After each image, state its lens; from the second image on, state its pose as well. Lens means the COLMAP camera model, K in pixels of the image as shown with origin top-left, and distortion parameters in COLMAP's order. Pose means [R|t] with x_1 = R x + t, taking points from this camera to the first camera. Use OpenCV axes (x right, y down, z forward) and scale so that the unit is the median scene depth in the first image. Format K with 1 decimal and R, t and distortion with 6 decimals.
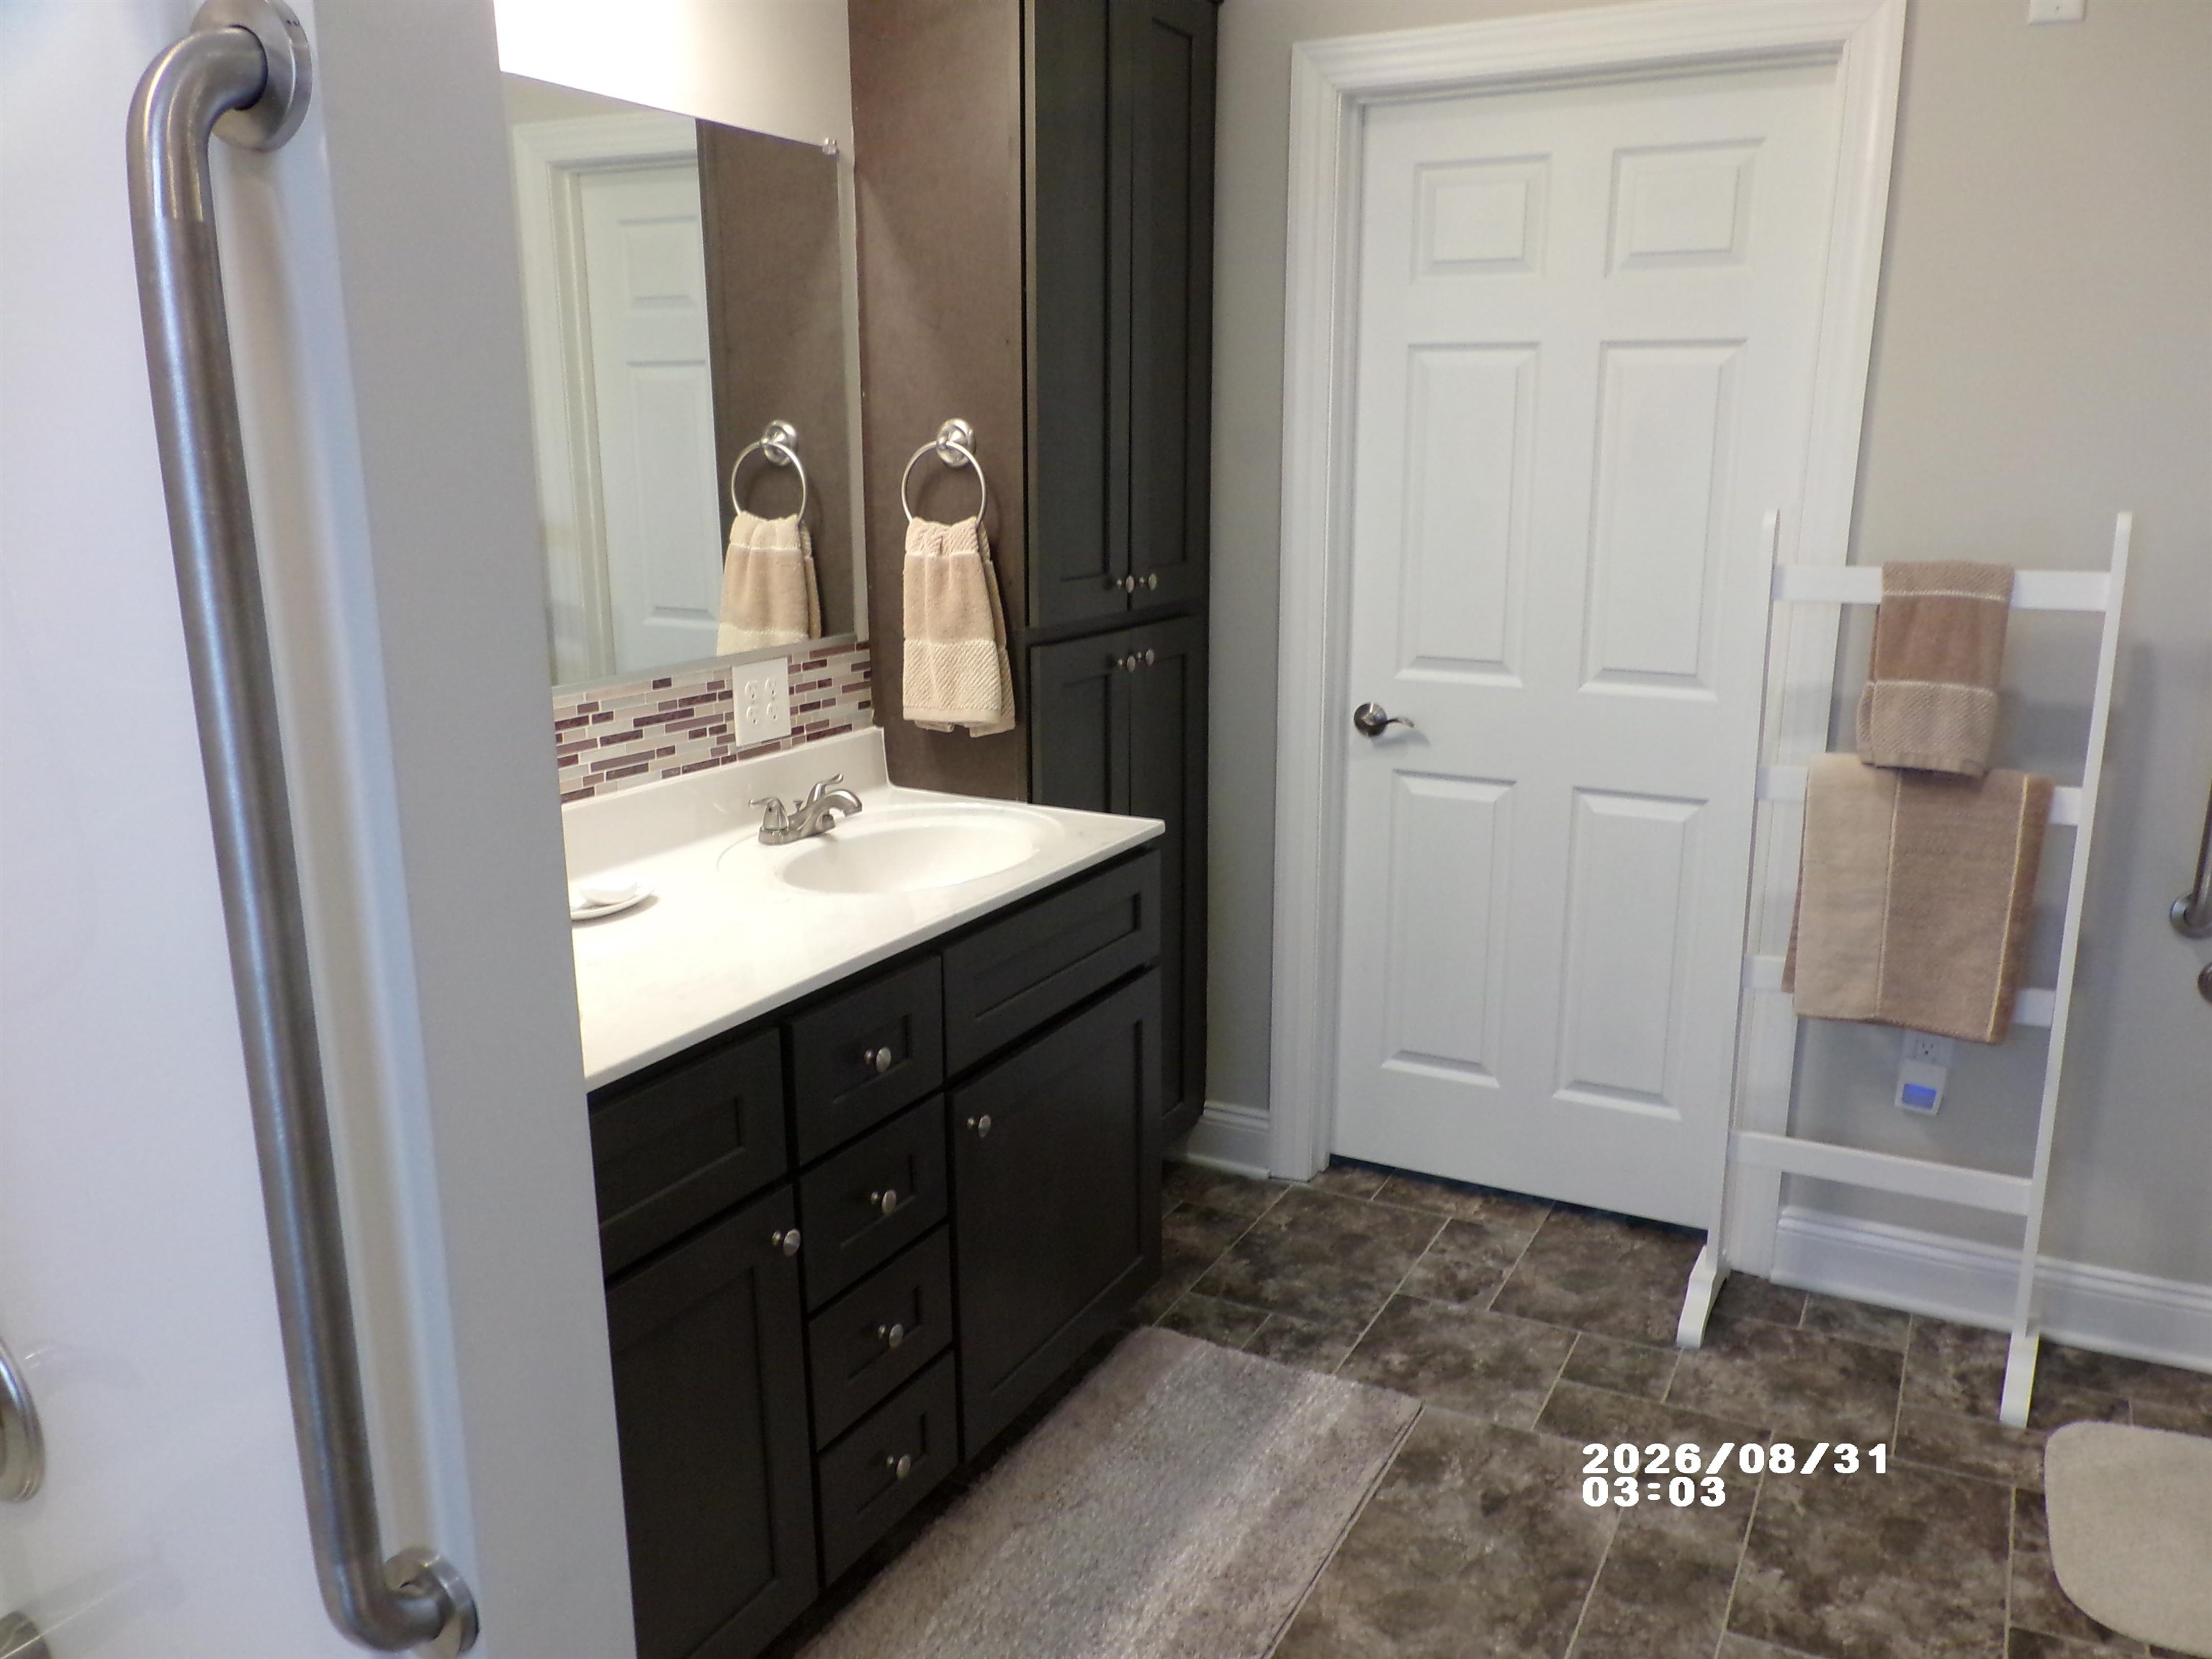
lens RADIAL K [[1681.5, 0, 1115.3], [0, 1681.5, 839.6], [0, 0, 1]] dist [-0.002614, 0.016977]
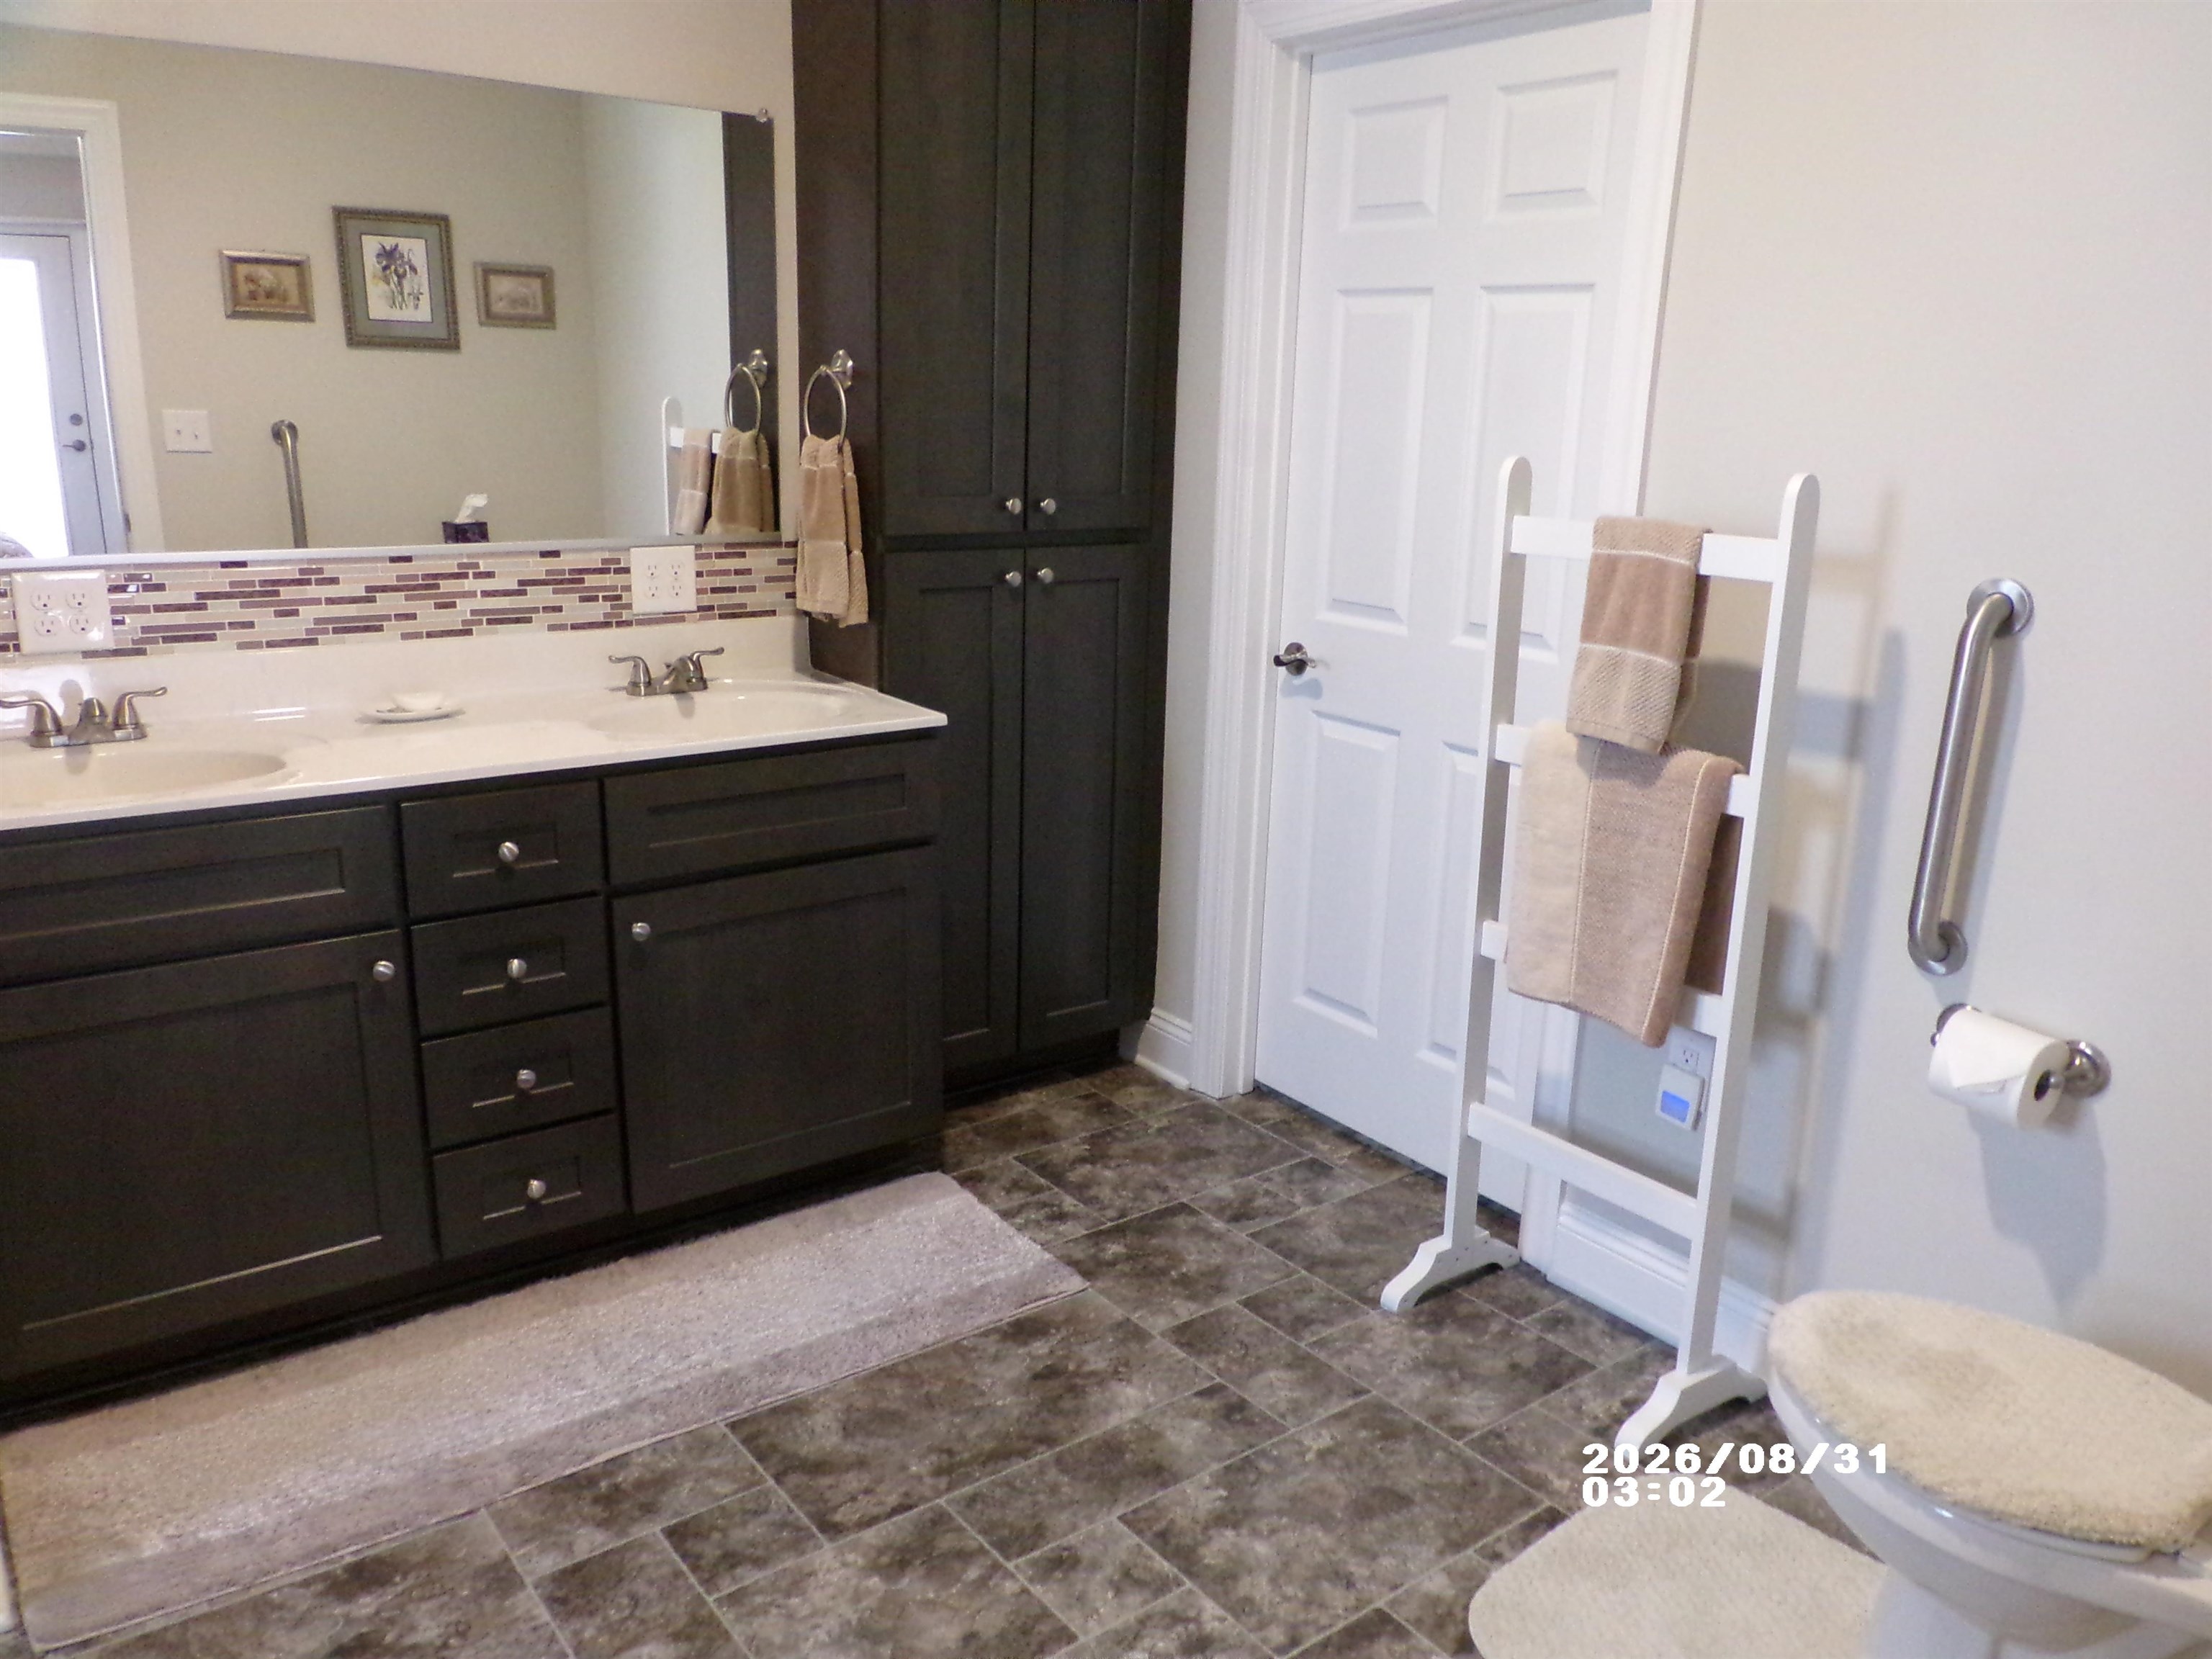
lens RADIAL K [[1681.5, 0, 1163.4], [0, 1681.5, 820.8], [0, 0, 1]] dist [-0.002614, 0.016977]
pose [[0.902963, 0.131327, -0.409158, 0.624162], [-0.127899, 0.991138, 0.035867, 0.000284], [0.410243, 0.019944, 0.911758, 0.047545]]
